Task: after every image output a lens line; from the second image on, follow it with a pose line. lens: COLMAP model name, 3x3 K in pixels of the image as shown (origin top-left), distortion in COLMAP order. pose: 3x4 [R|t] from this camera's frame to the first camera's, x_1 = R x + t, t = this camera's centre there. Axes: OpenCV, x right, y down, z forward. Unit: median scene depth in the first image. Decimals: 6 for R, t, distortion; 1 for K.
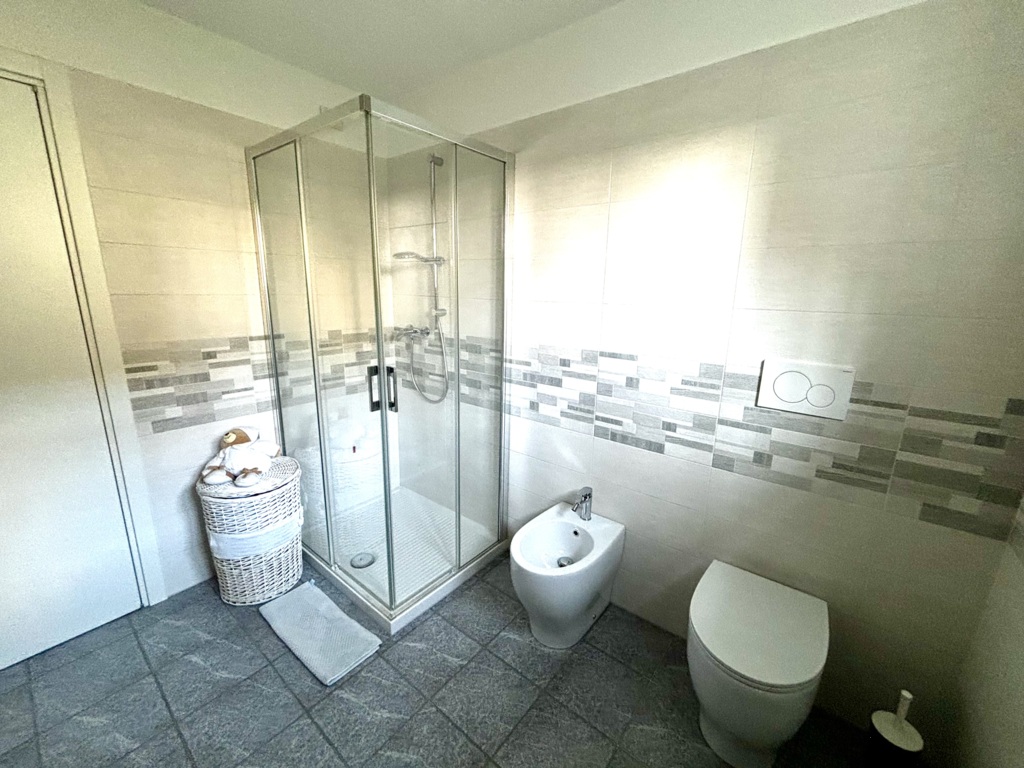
lens RADIAL K [[412.3, 0, 510.1], [0, 412.3, 381.6], [0, 0, 1]] dist [0.001099, -0.000232]
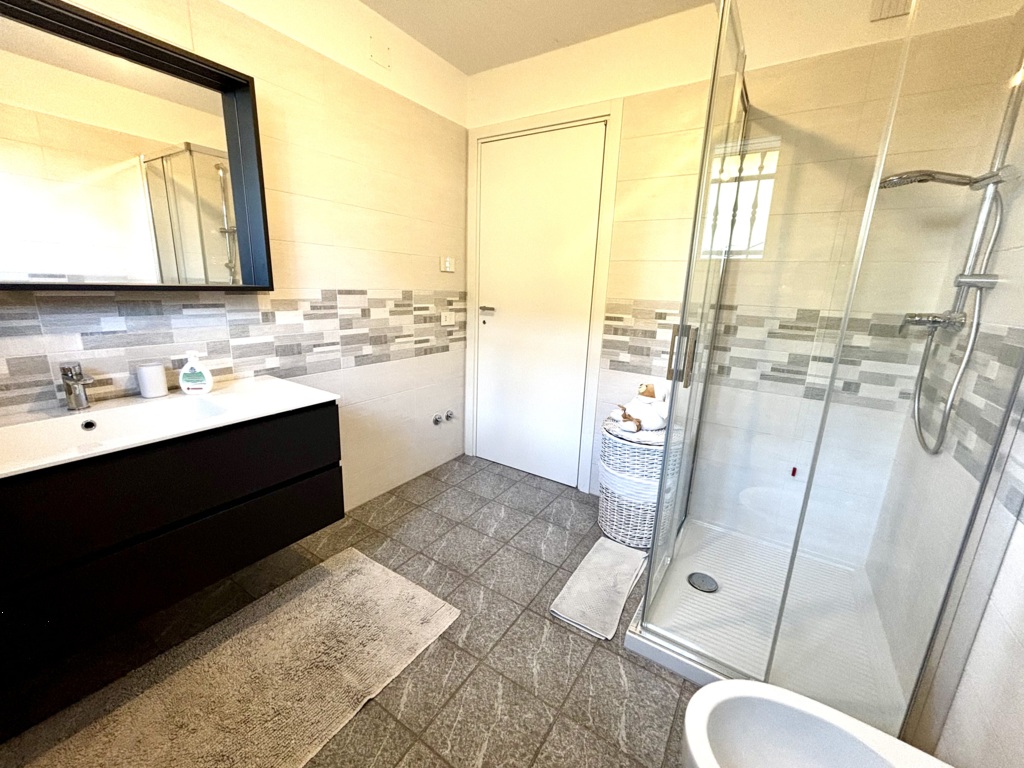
lens RADIAL K [[412.3, 0, 510.5], [0, 412.3, 382.1], [0, 0, 1]] dist [0.001099, -0.000232]
pose [[0.097154, 0.212850, -0.972243, 0.406536], [-0.255607, 0.949435, 0.182315, 0.007285], [0.961887, 0.230799, 0.146648, 0.543612]]
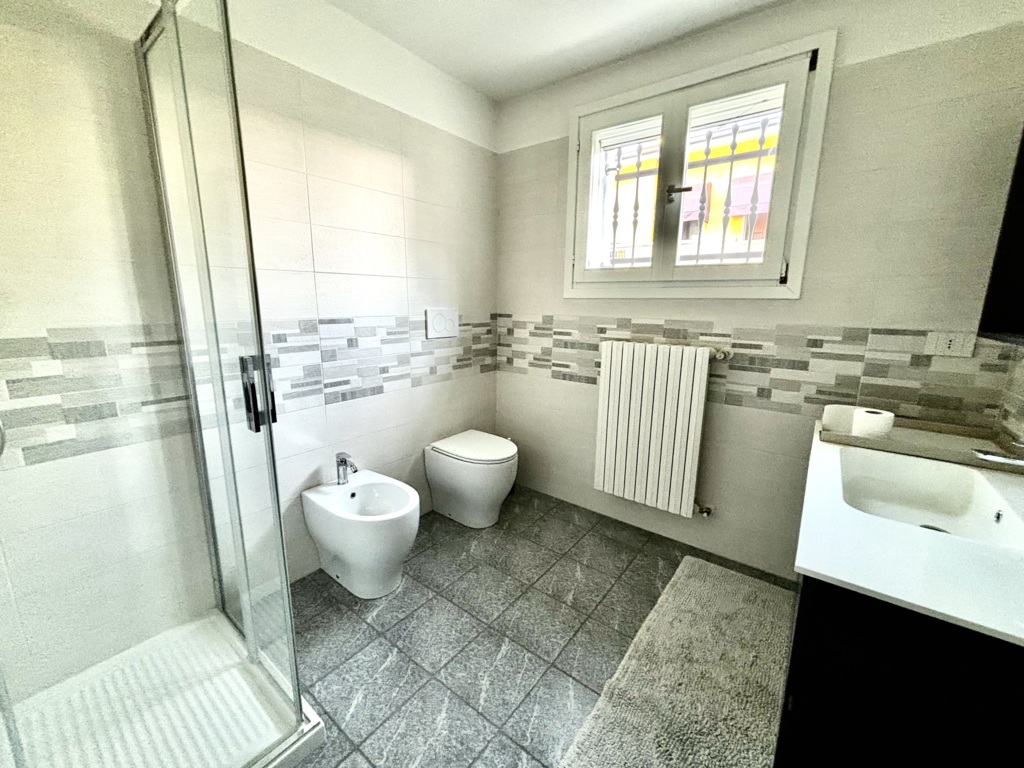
lens RADIAL K [[412.3, 0, 512.9], [0, 412.3, 378.3], [0, 0, 1]] dist [0.001099, -0.000232]
pose [[-0.013594, -0.228895, 0.973356, -0.863003], [0.184199, 0.956213, 0.227436, -0.083738], [-0.982795, 0.182383, 0.029163, 0.567402]]
